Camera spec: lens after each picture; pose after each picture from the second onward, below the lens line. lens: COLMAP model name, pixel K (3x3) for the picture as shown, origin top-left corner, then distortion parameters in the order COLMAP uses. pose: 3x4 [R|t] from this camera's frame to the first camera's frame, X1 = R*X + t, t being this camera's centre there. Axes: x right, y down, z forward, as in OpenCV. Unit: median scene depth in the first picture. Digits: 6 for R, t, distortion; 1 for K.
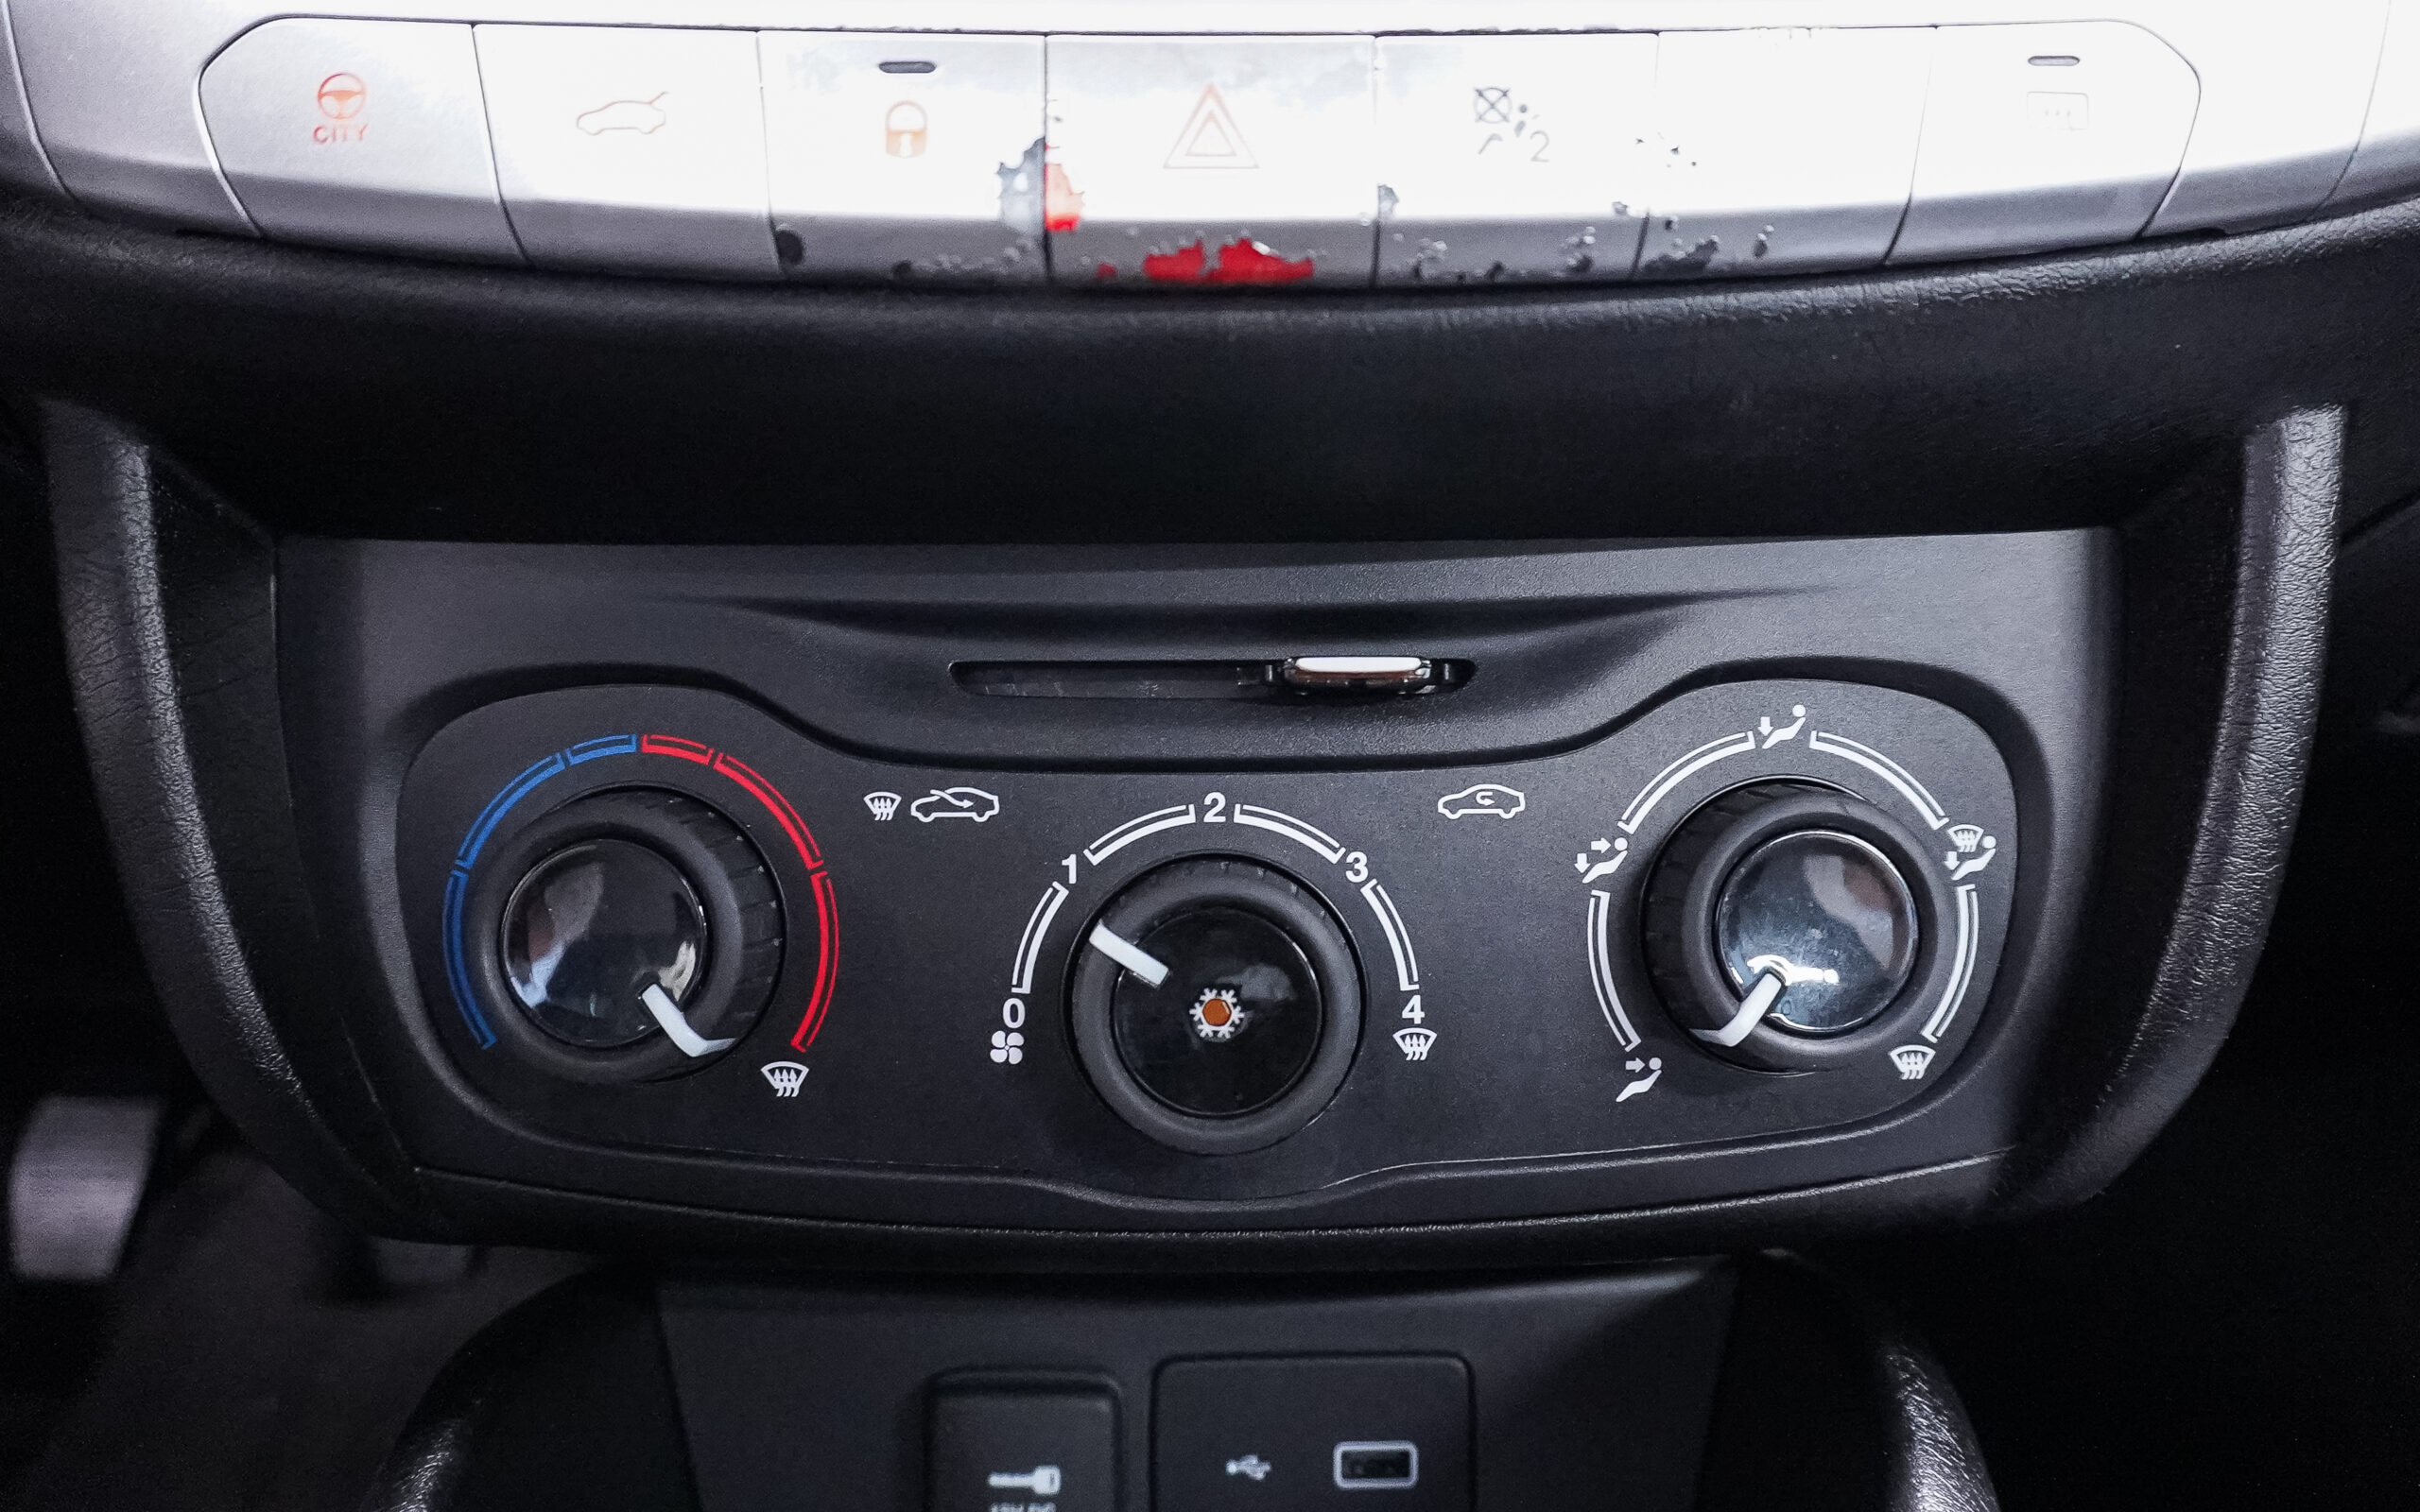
lens RADIAL K [[1738.8, 0, 1244.5], [0, 1738.8, 711.2], [0, 0, 1]] dist [-0.032809, -0.003019]
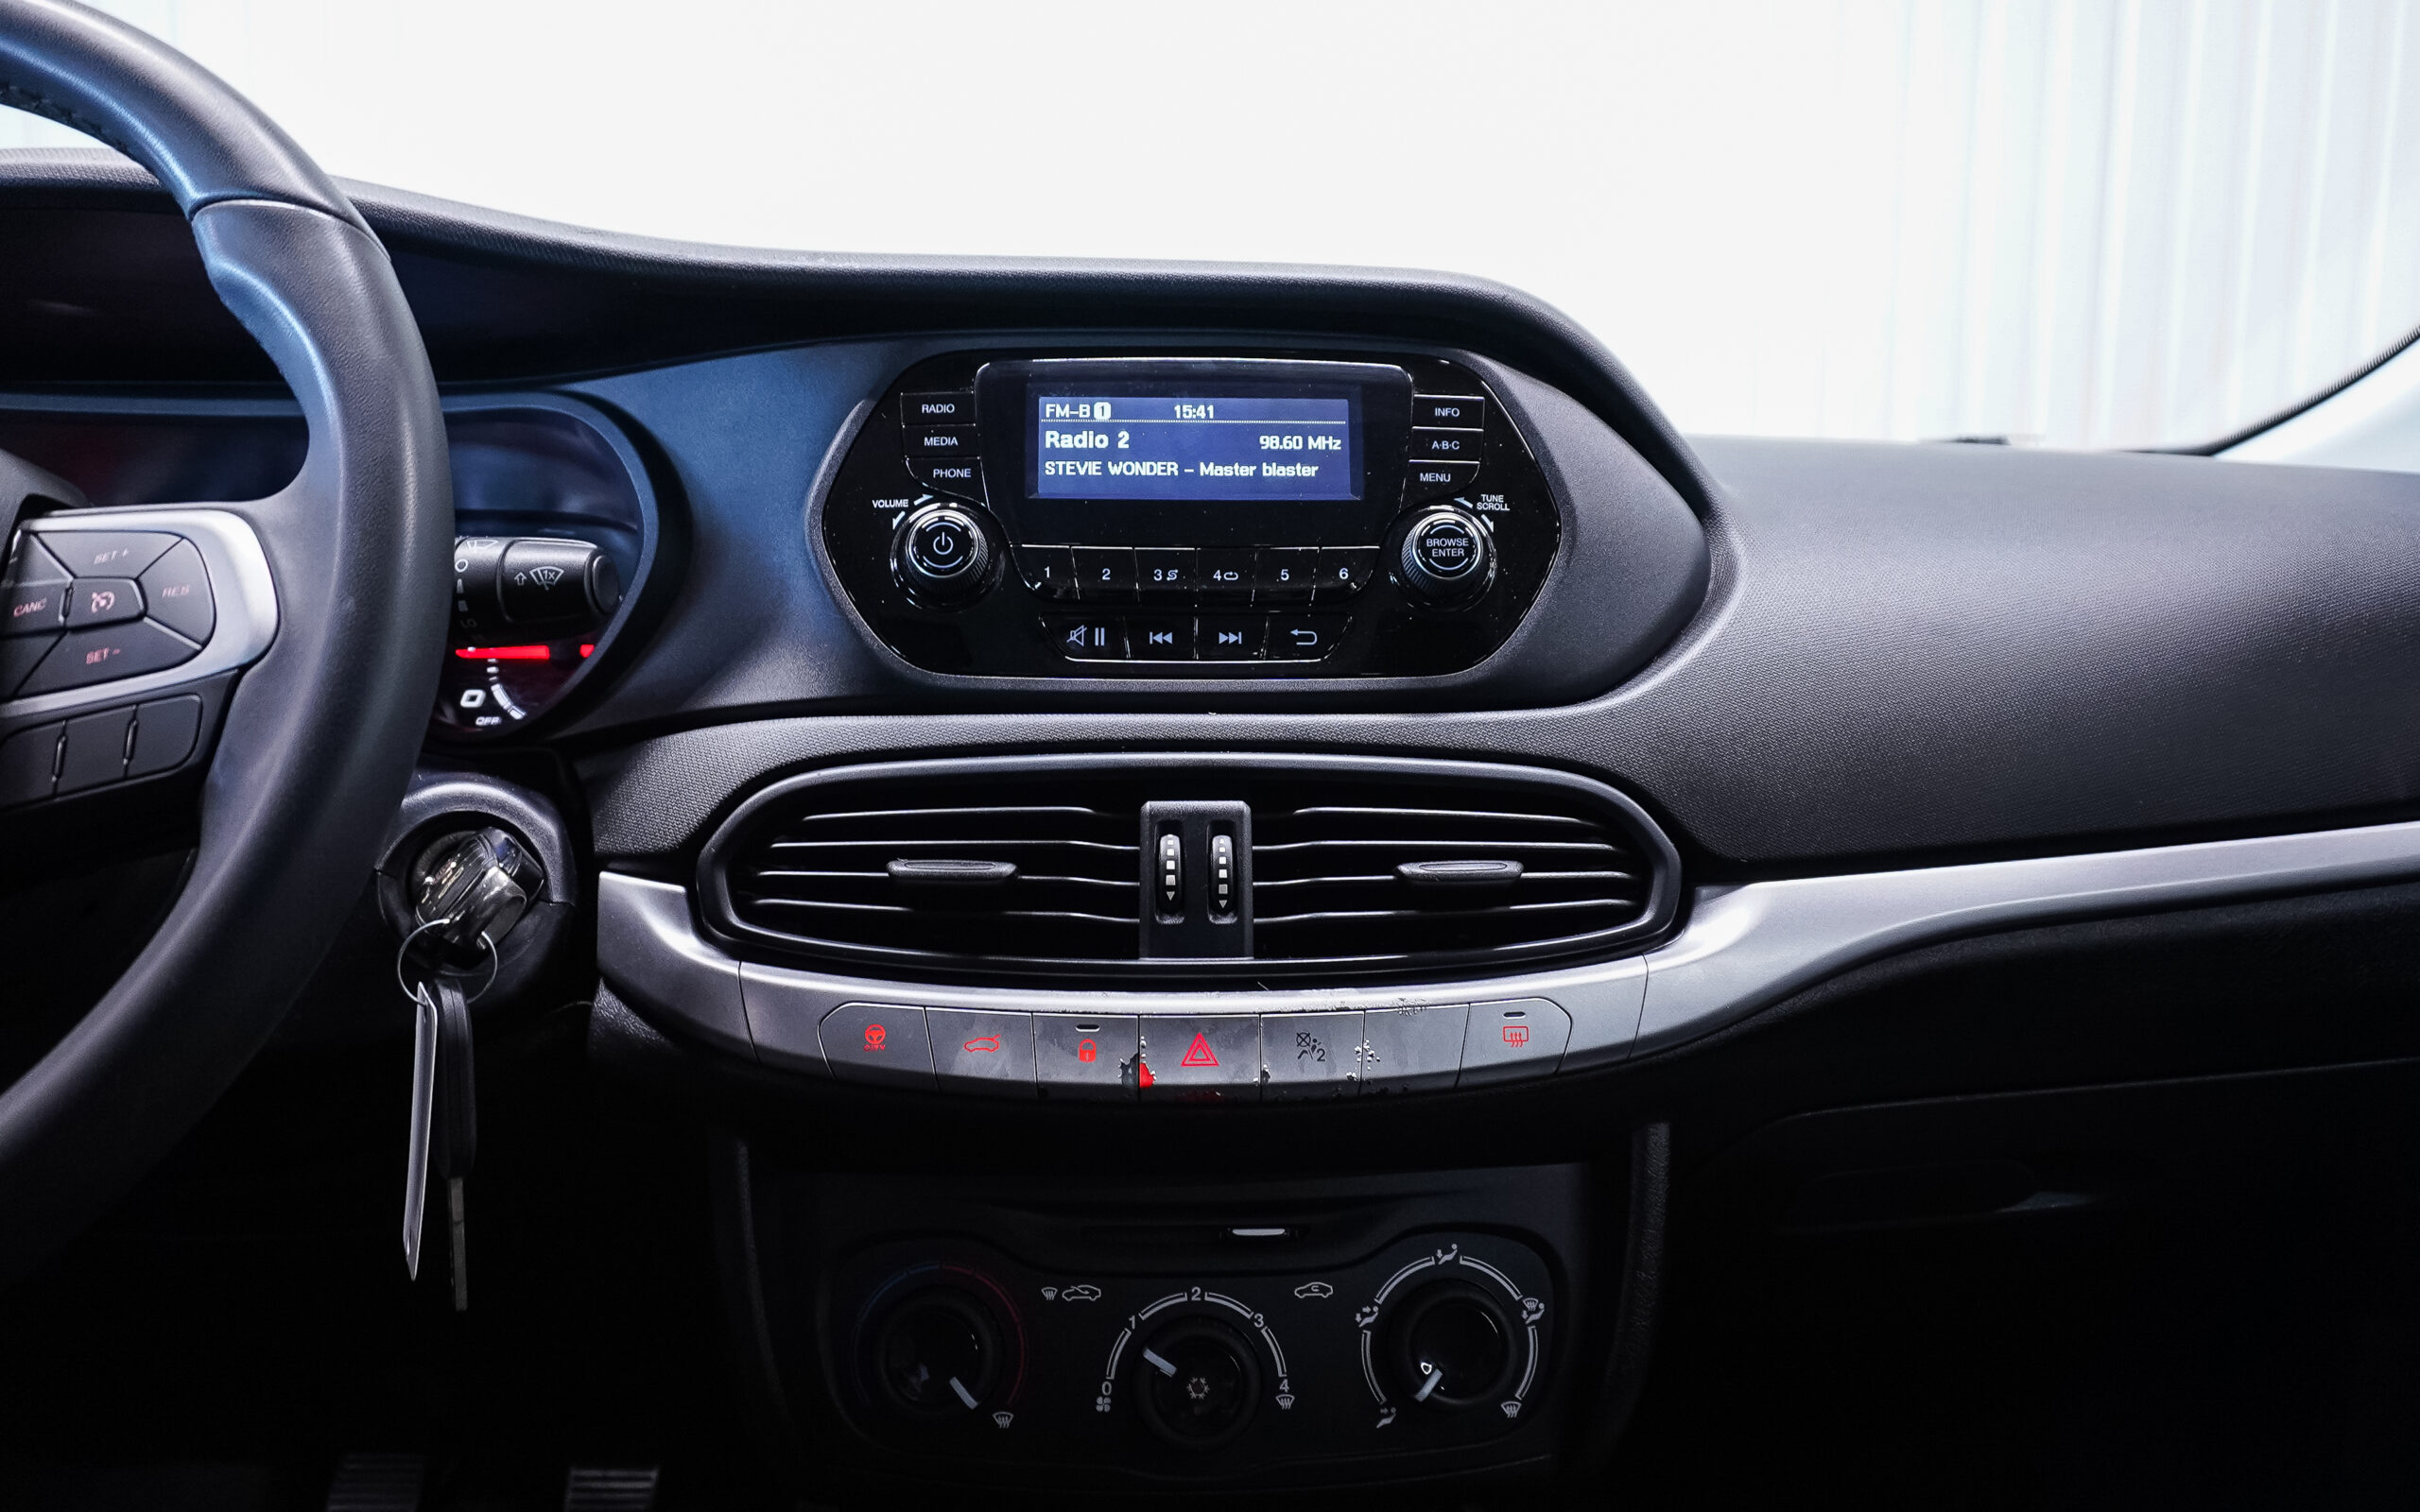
lens RADIAL K [[1621.5, 0, 1219.2], [0, 1621.5, 782.7], [0, 0, 1]] dist [-0.042655, 0.002388]
pose [[0.999795, 0.000994, 0.020211, -0.030281], [0.002791, 0.982469, -0.186406, -0.206964], [-0.020042, 0.186424, 0.982265, -1.195768]]
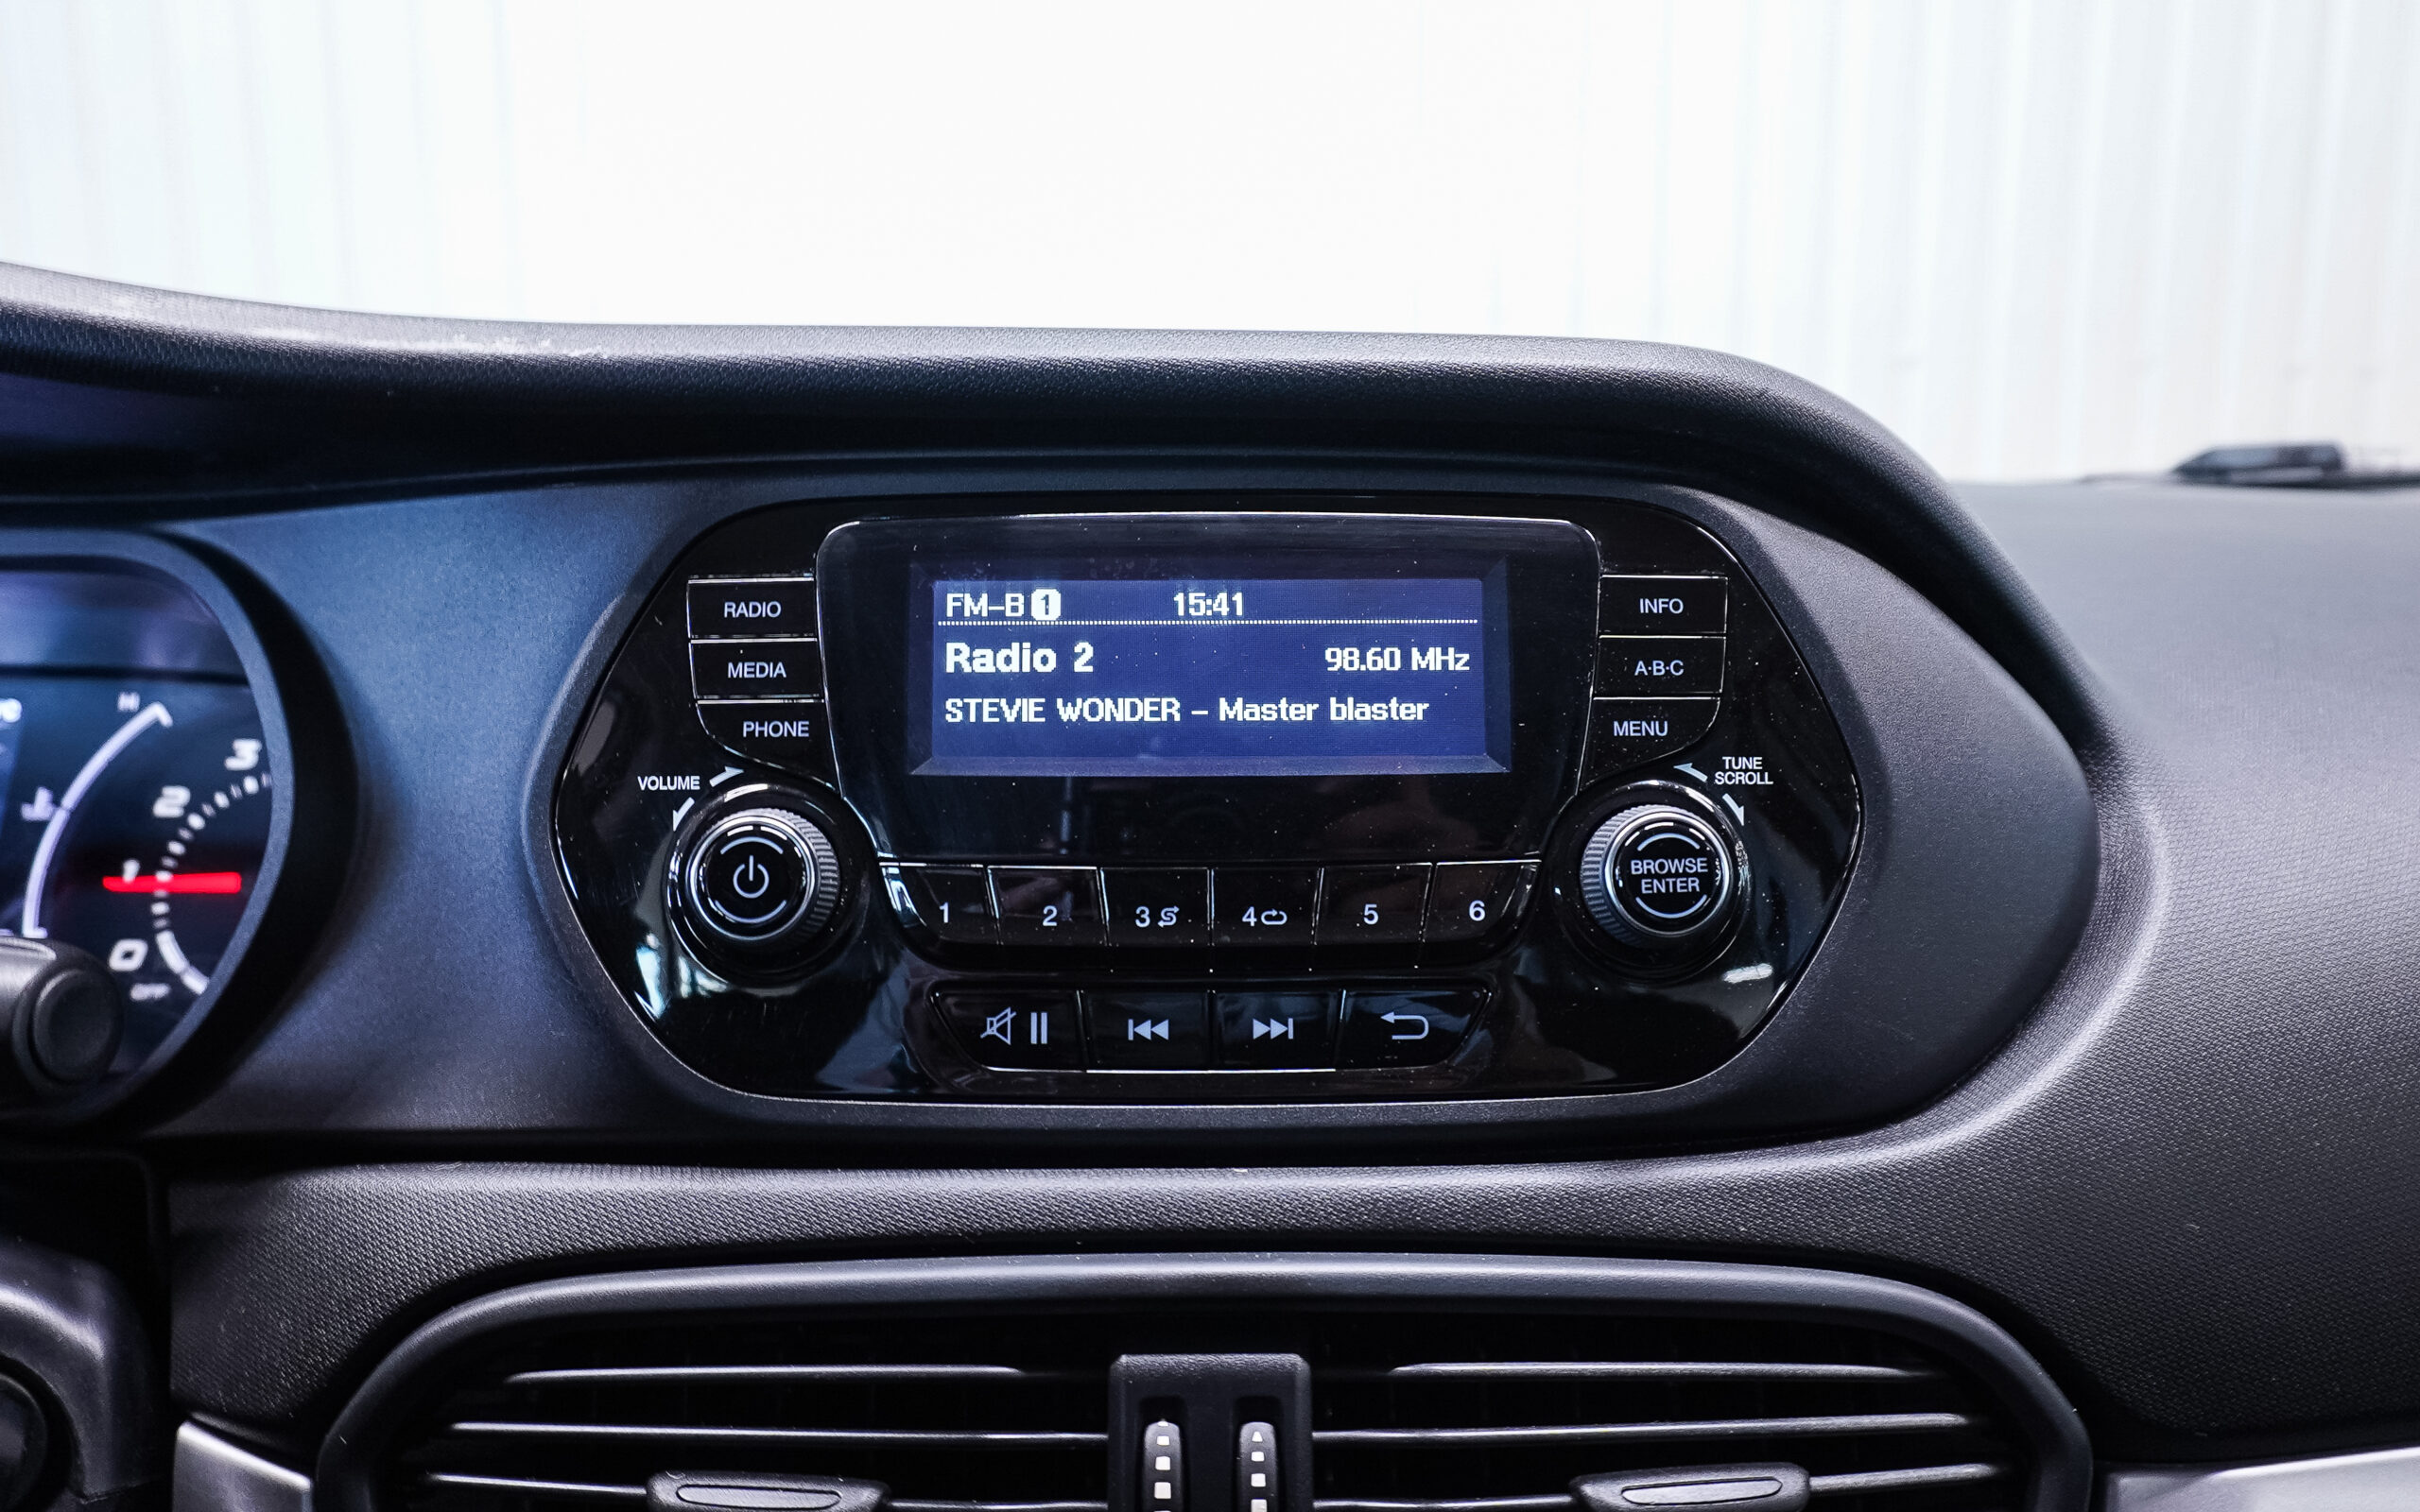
lens RADIAL K [[1708.0, 0, 1227.1], [0, 1708.0, 747.0], [0, 0, 1]] dist [-0.030806, -0.002129]
pose [[0.999962, -0.001177, -0.008592, 0.004449], [-0.000116, 0.988840, -0.148984, -0.804124], [0.008672, 0.148980, 0.988802, -0.413731]]
